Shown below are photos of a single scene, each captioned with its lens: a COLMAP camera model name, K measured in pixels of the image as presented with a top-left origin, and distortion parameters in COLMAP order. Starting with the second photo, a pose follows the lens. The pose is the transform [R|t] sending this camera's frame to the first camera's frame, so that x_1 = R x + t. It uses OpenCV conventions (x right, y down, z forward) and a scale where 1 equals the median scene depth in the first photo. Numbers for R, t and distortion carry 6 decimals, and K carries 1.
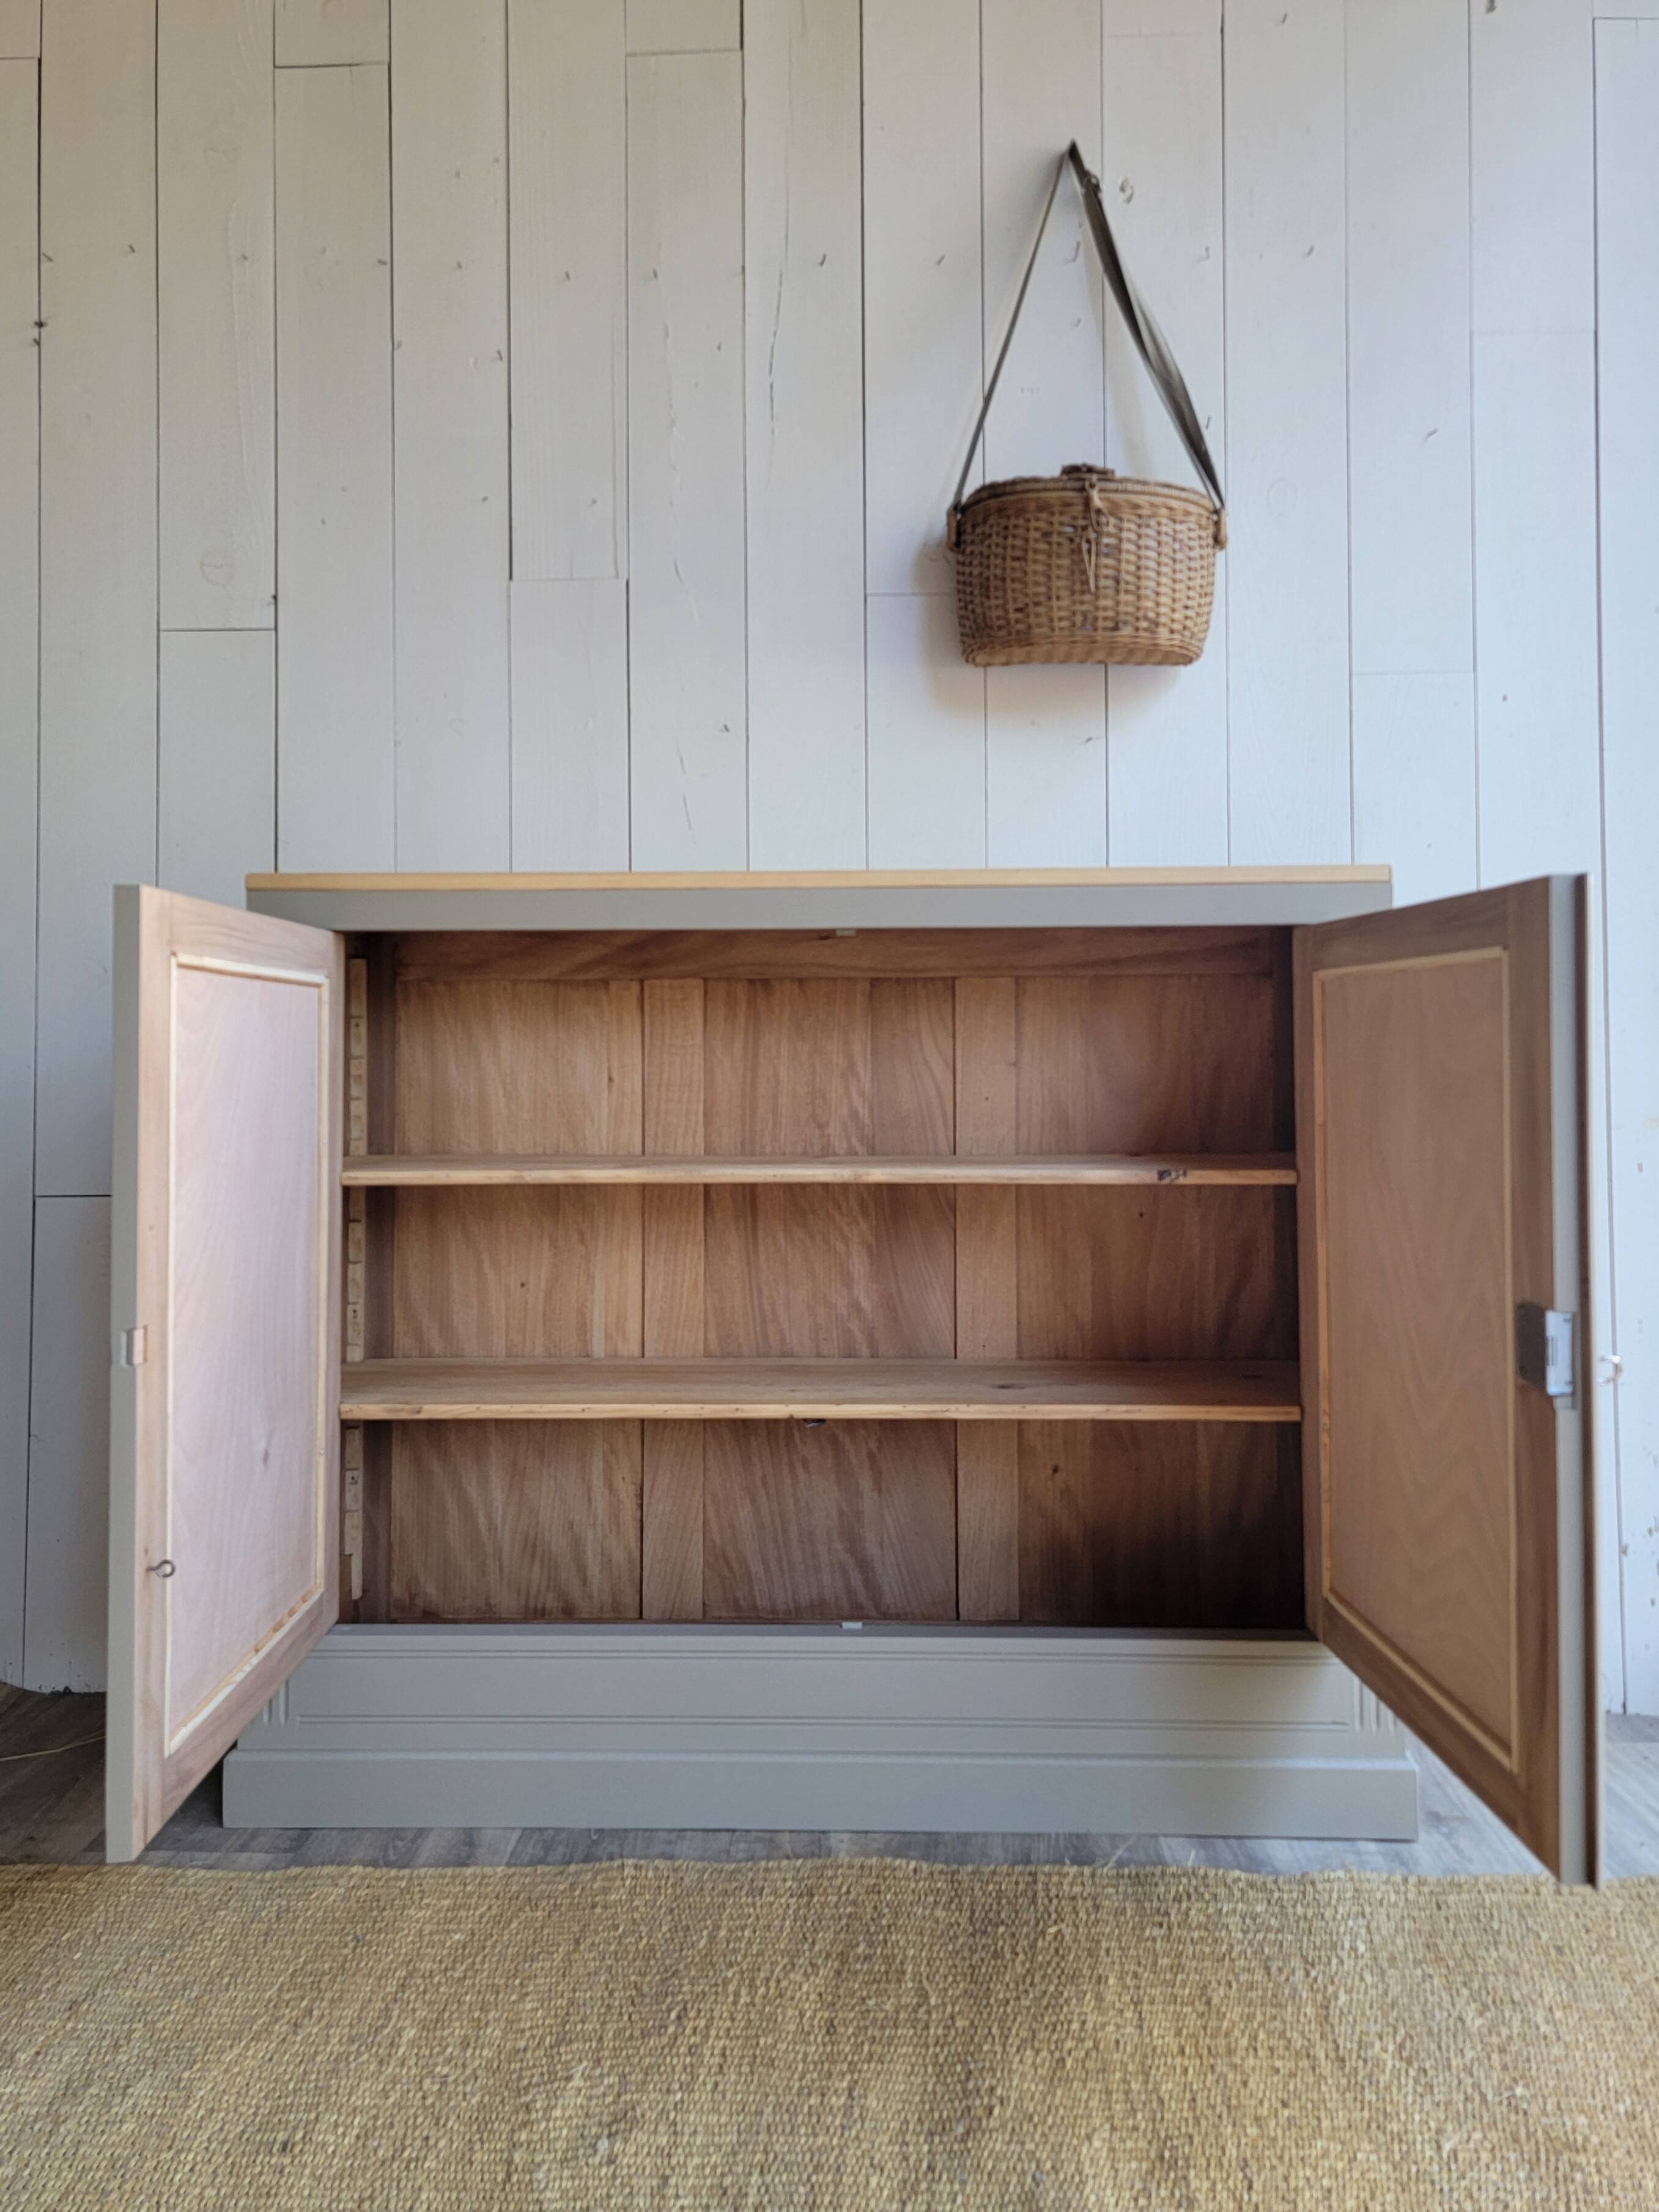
lens RADIAL K [[1770.1, 0, 849.1], [0, 1770.1, 996.3], [0, 0, 1]] dist [0.063861, -0.049208]
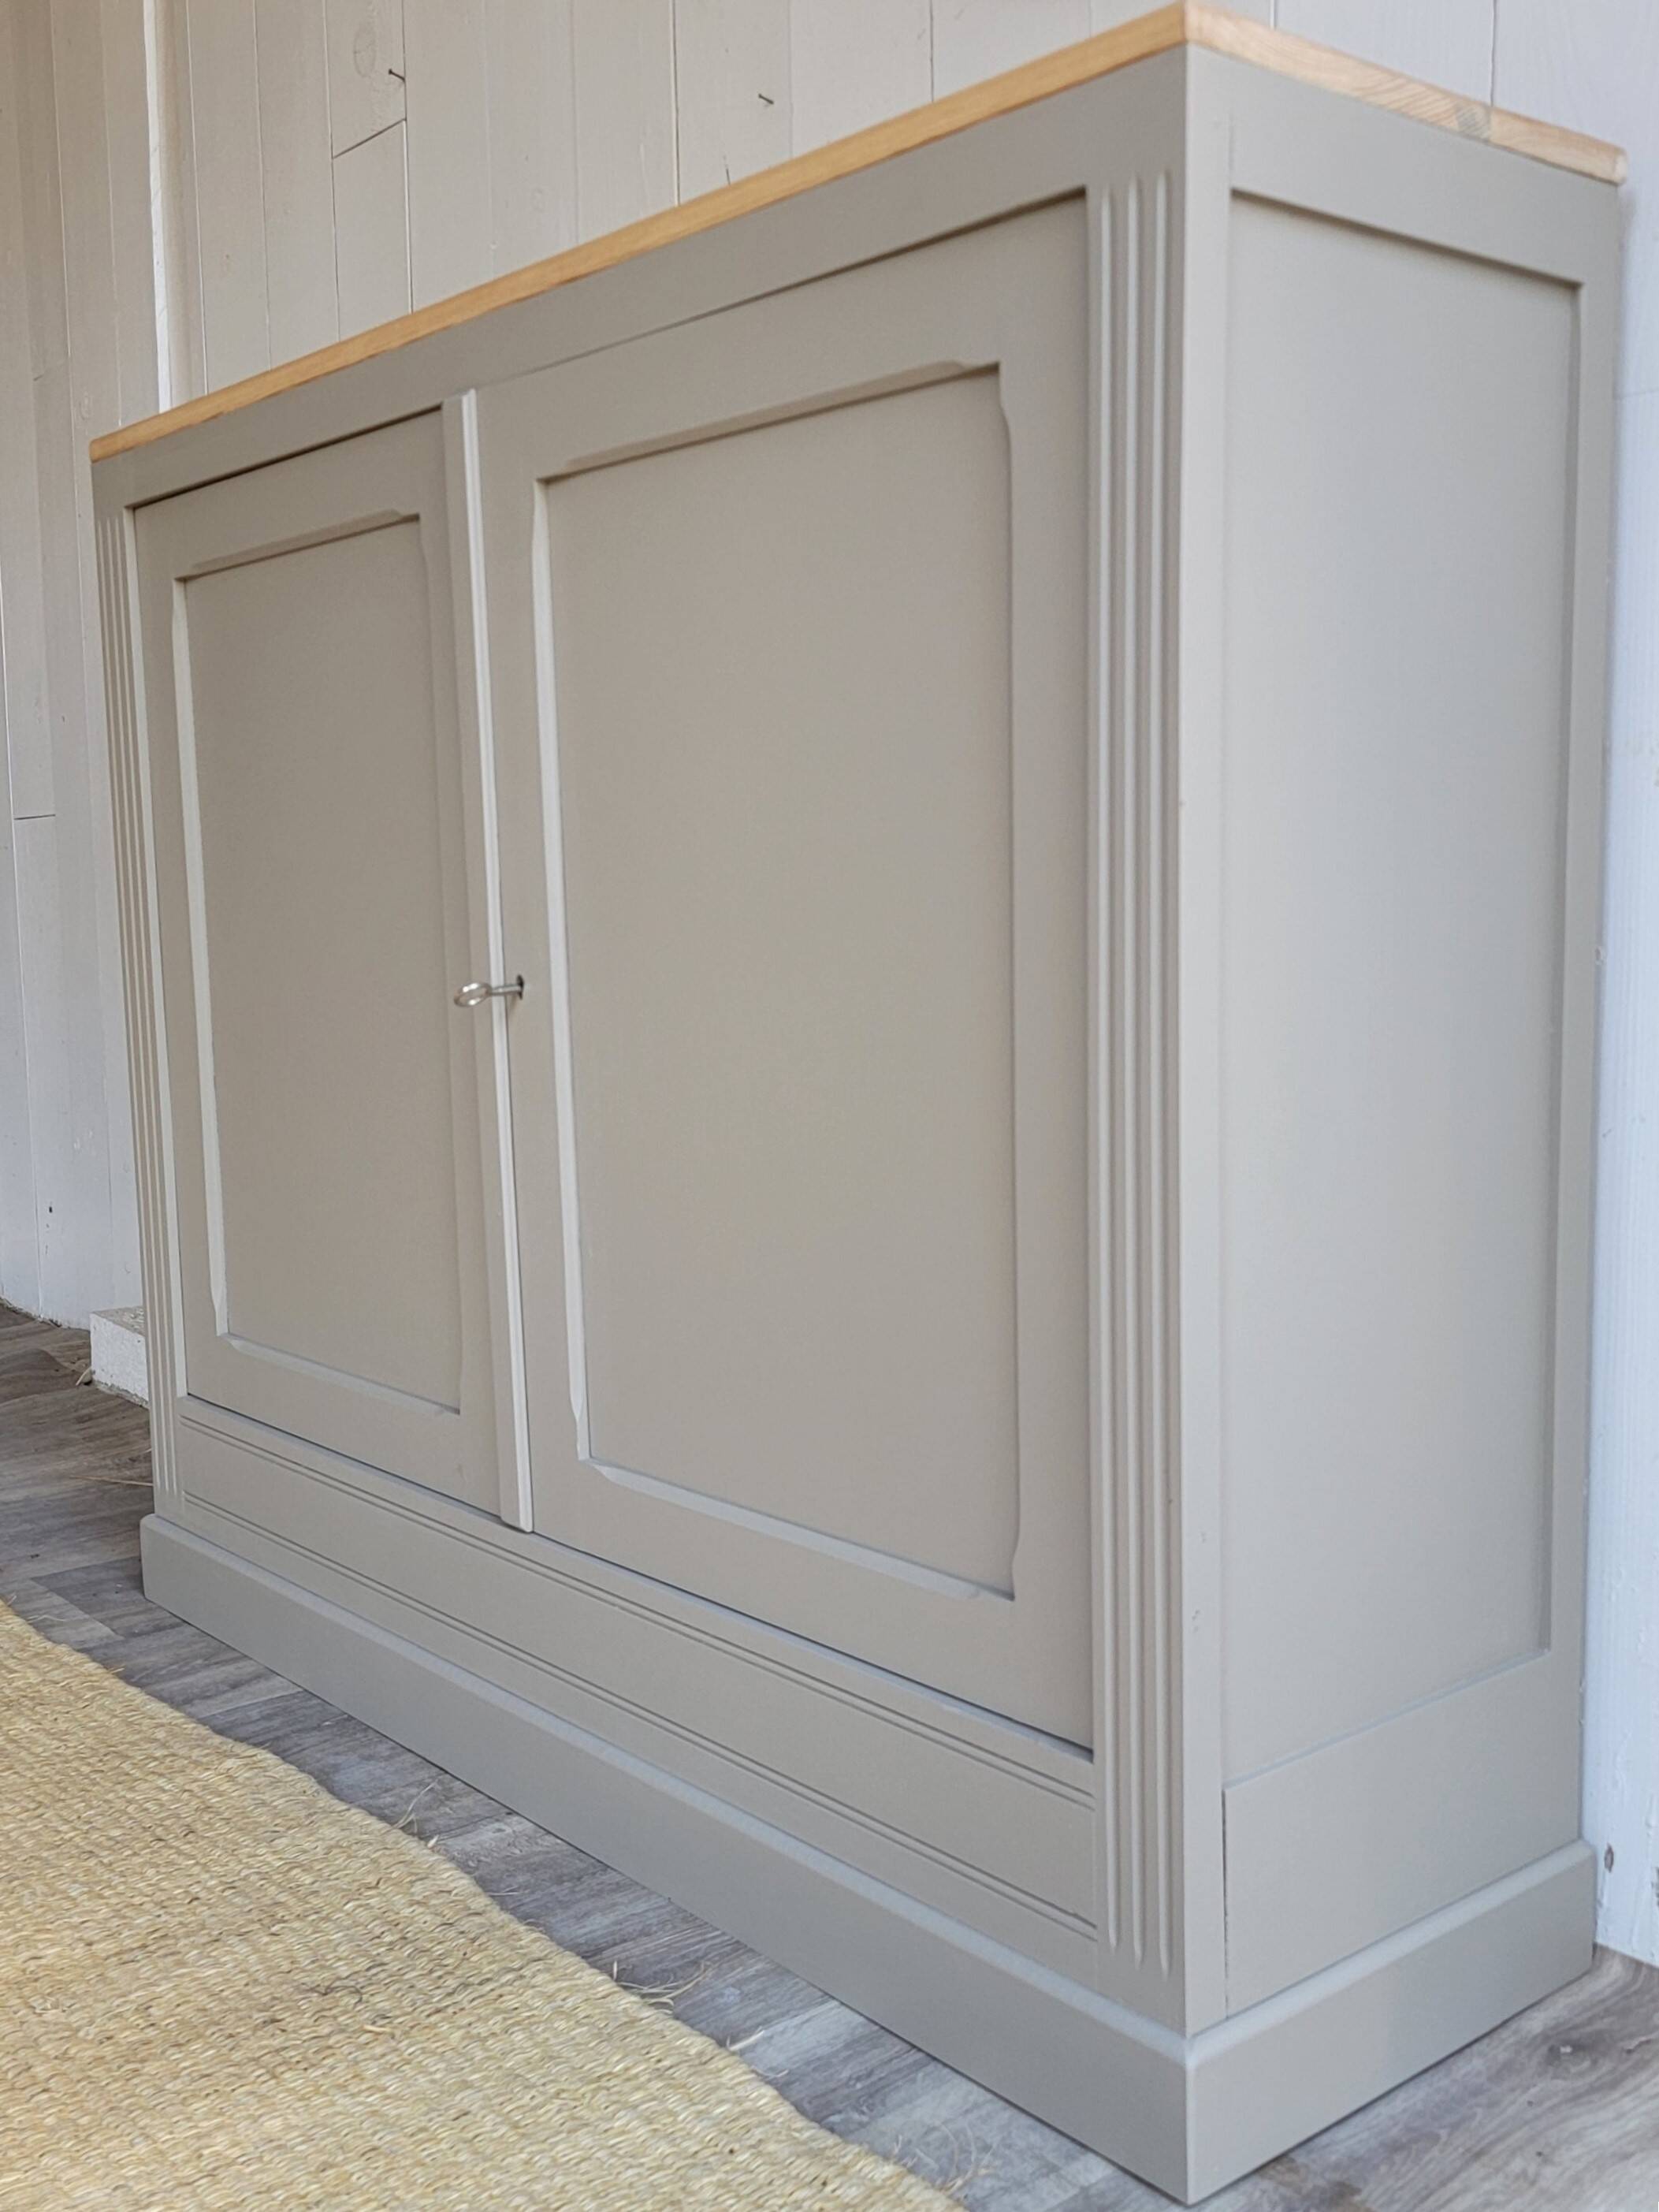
lens RADIAL K [[2274.9, 0, 829.5], [0, 2274.9, 1106.0], [0, 0, 1]] dist [-0.008200, -0.008493]
pose [[0.661019, 0.068513, -0.747235, 0.670383], [0.043171, 0.990701, 0.129026, 0.109247], [0.749127, -0.117548, 0.651914, 0.580193]]
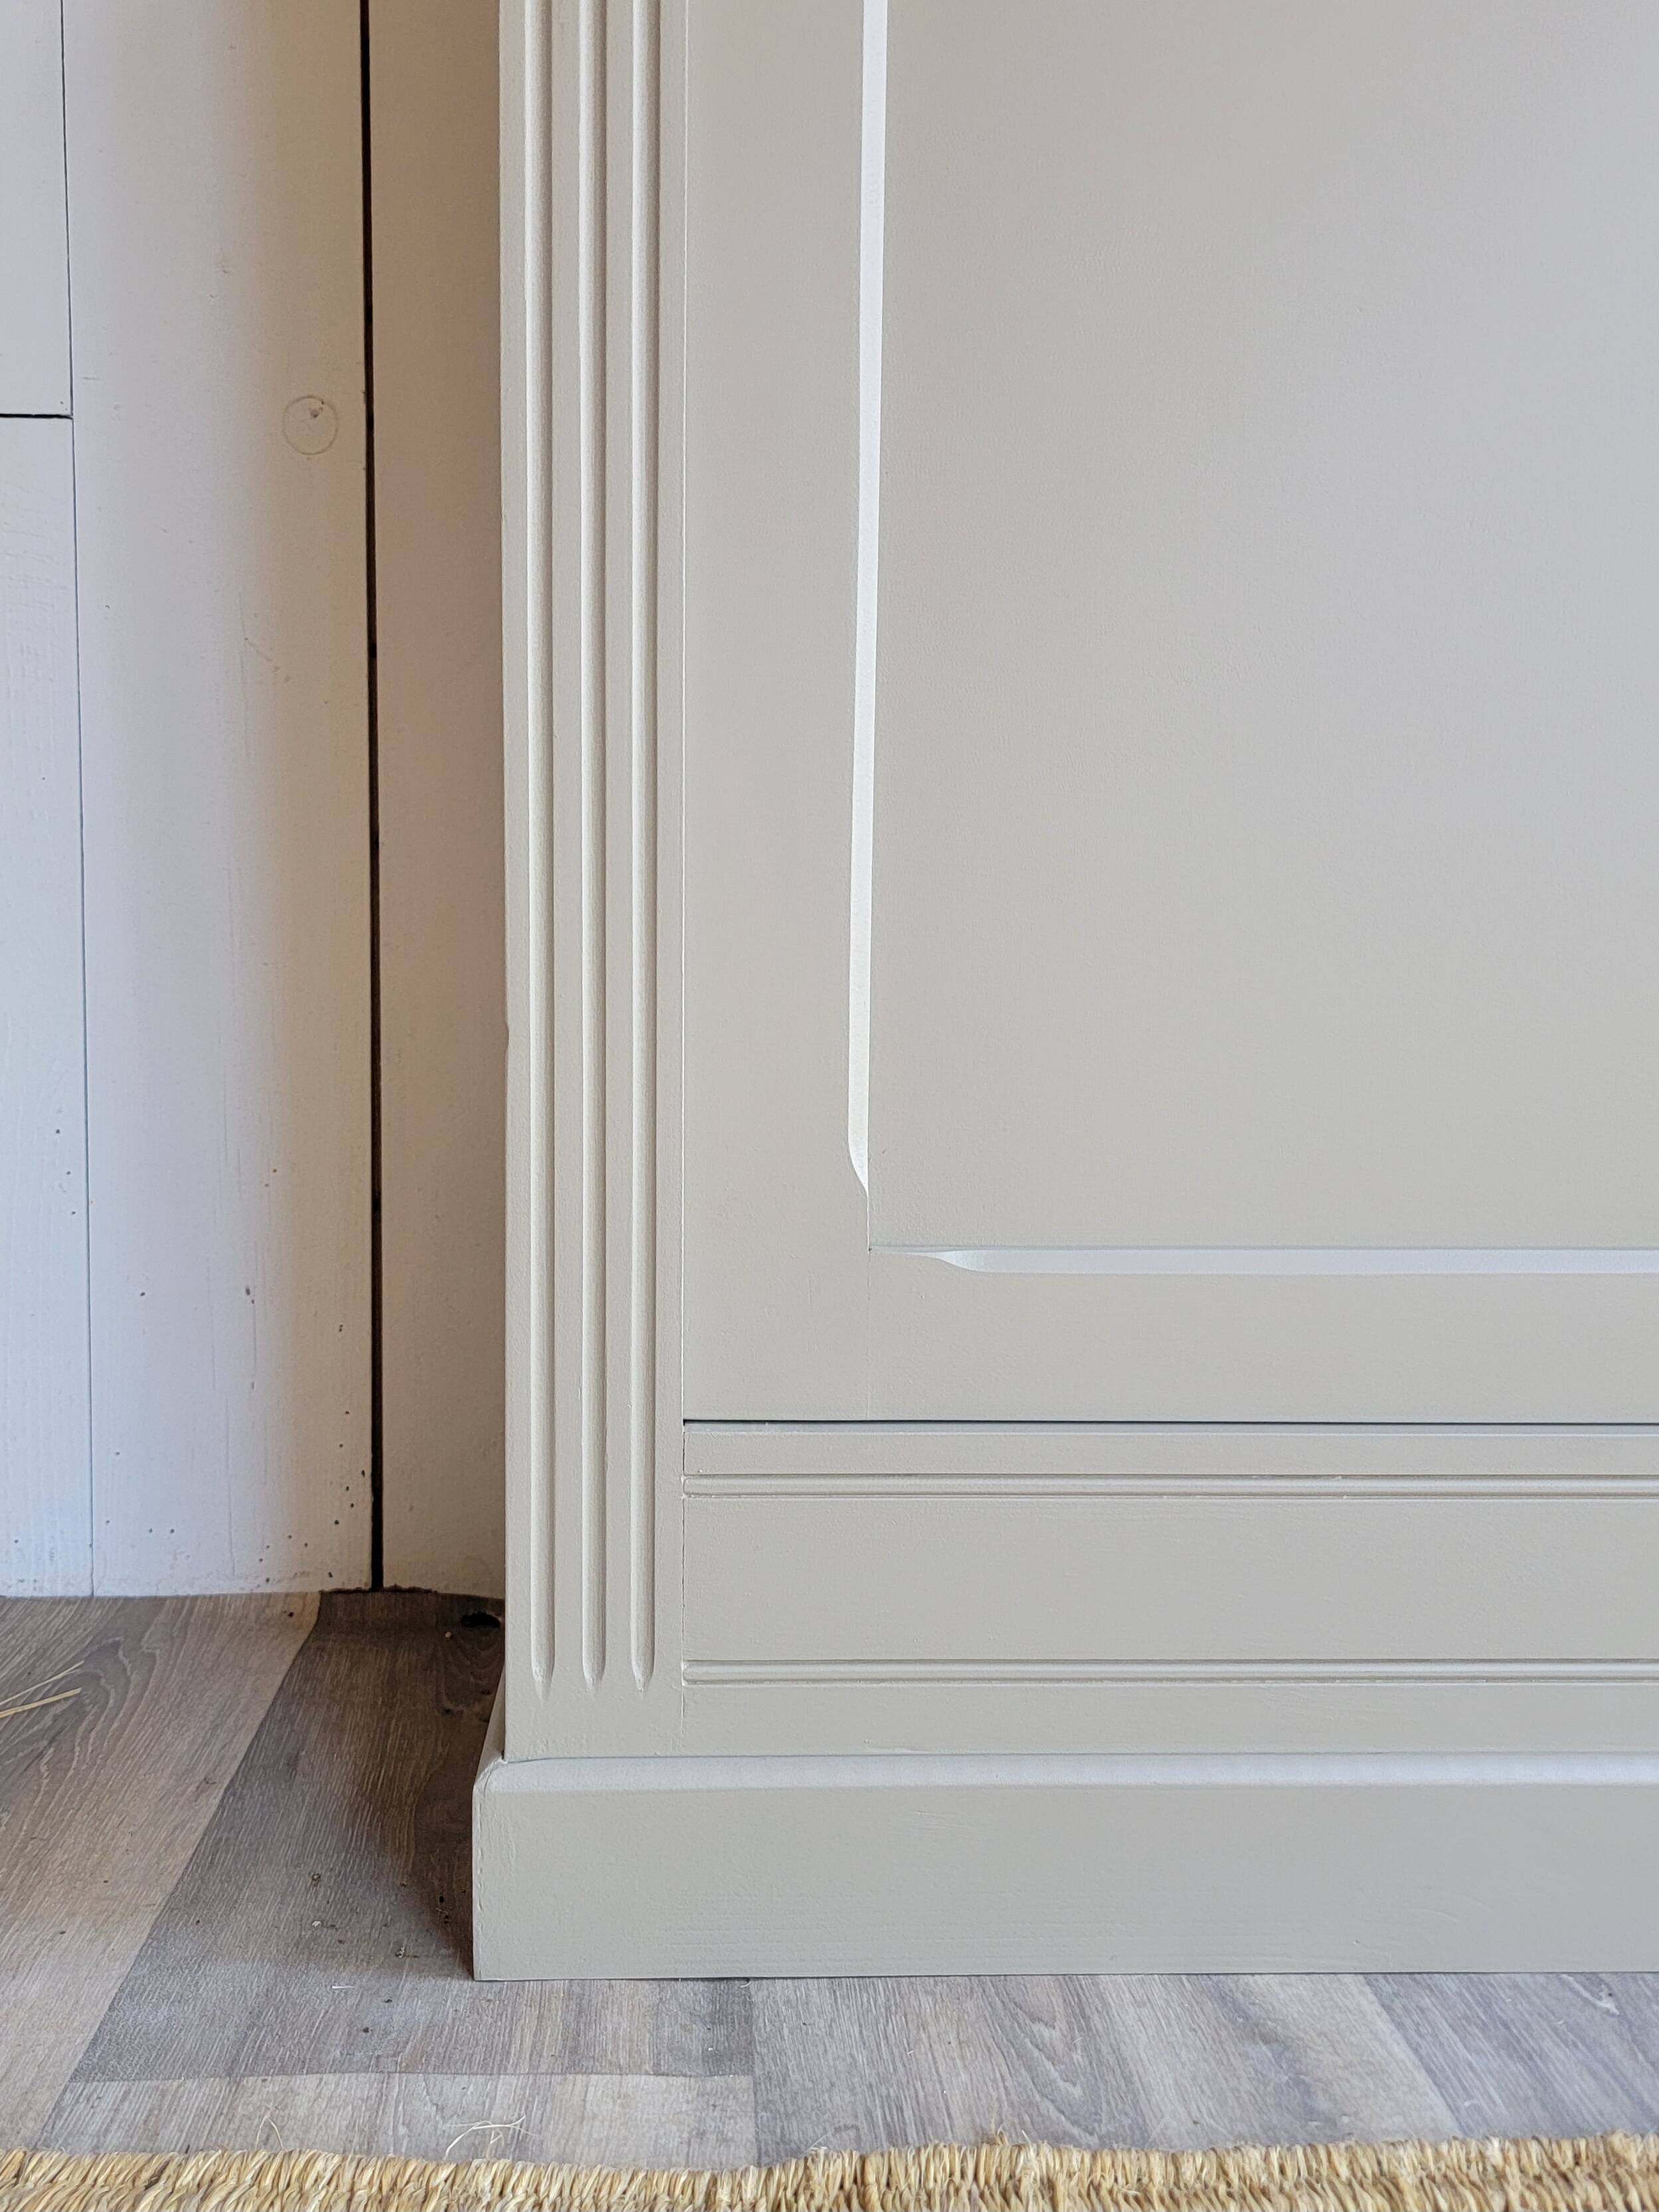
lens RADIAL K [[1932.0, 0, 720.6], [0, 1932.0, 1067.5], [0, 0, 1]] dist [0.032644, -0.024760]
pose [[0.998437, 0.004815, 0.055684, -0.329895], [-0.010807, 0.994112, 0.107813, 0.257552], [-0.054837, -0.108246, 0.992611, 0.667283]]
